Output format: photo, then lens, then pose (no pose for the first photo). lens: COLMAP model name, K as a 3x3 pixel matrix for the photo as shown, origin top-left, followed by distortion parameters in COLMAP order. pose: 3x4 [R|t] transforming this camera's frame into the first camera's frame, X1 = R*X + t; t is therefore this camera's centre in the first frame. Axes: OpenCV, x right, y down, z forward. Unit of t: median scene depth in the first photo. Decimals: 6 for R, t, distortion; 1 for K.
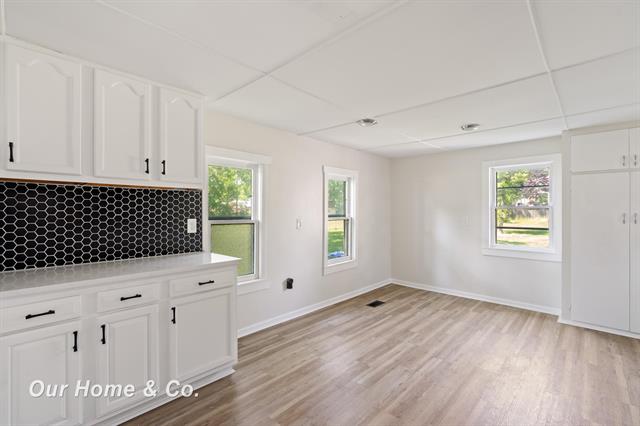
lens RADIAL K [[290.9, 0, 320.1], [0, 290.9, 209.3], [0, 0, 1]] dist [-0.011996, 0.000599]
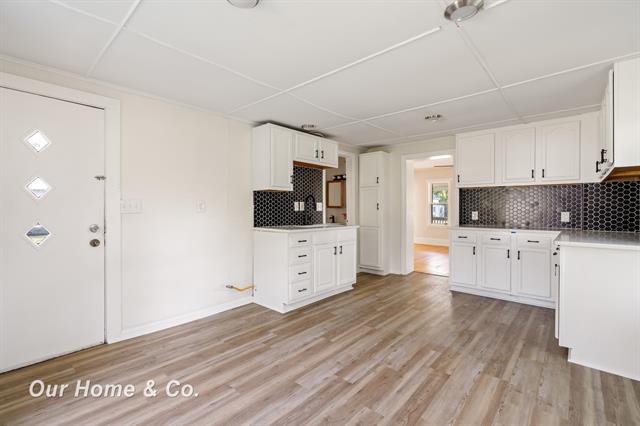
lens RADIAL K [[290.9, 0, 315.1], [0, 290.9, 210.7], [0, 0, 1]] dist [-0.011996, 0.000599]
pose [[-0.999955, 0.001038, -0.009431, 0.481773], [0.001065, 0.999995, -0.002871, 0.060048], [0.009428, -0.002881, -0.999951, 1.704472]]
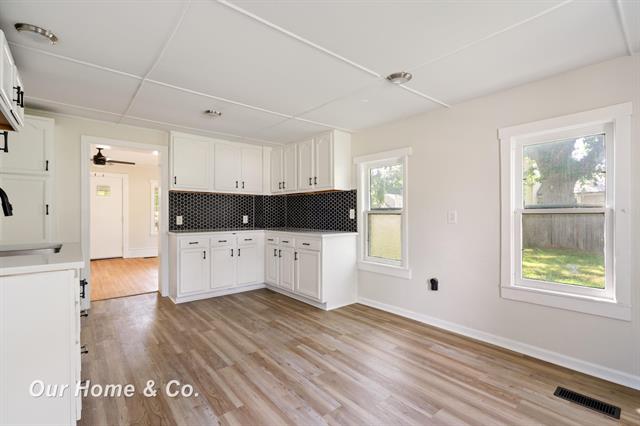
lens RADIAL K [[290.9, 0, 316.6], [0, 290.9, 214.6], [0, 0, 1]] dist [-0.011996, 0.000599]
pose [[-0.122803, 0.008595, -0.992394, 1.051373], [0.009478, 0.999927, 0.007487, 0.047454], [0.992386, -0.008486, -0.122876, 0.998924]]
